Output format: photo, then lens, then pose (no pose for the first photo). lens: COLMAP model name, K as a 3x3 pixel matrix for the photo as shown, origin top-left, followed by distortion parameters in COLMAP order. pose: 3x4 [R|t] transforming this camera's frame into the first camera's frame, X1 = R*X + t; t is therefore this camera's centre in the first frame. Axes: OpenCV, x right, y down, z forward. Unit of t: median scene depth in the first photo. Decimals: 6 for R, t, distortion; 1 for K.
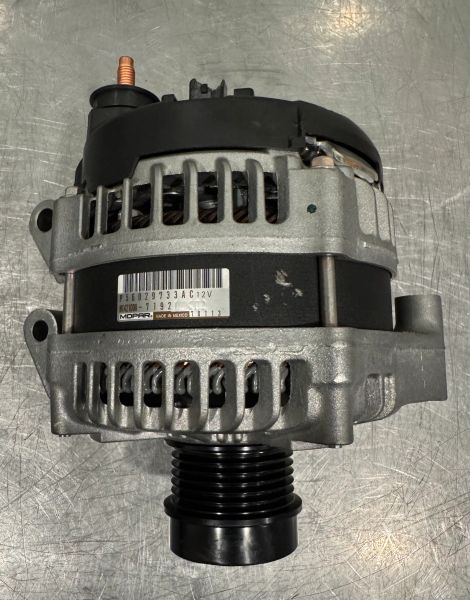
lens RADIAL K [[443.1, 0, 235.2], [0, 443.1, 300.2], [0, 0, 1]] dist [-0.002039, -0.000213]
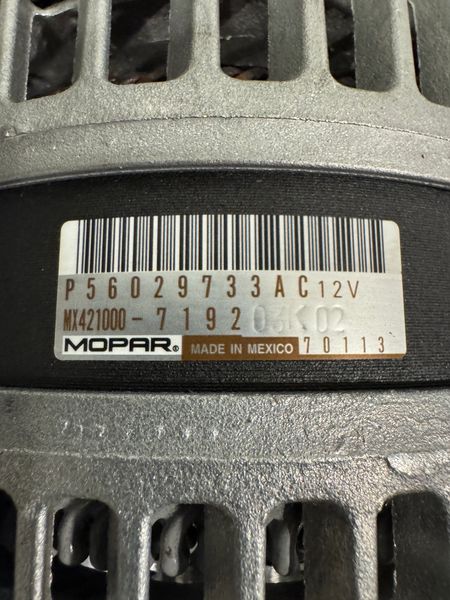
lens RADIAL K [[461.5, 0, 224.7], [0, 461.5, 297.3], [0, 0, 1]] dist [0.002999, 0.000250]
pose [[0.966433, 0.043342, 0.253236, -0.244233], [-0.040726, 0.999049, -0.015565, 0.002265], [-0.253669, 0.004729, 0.967279, 0.664091]]
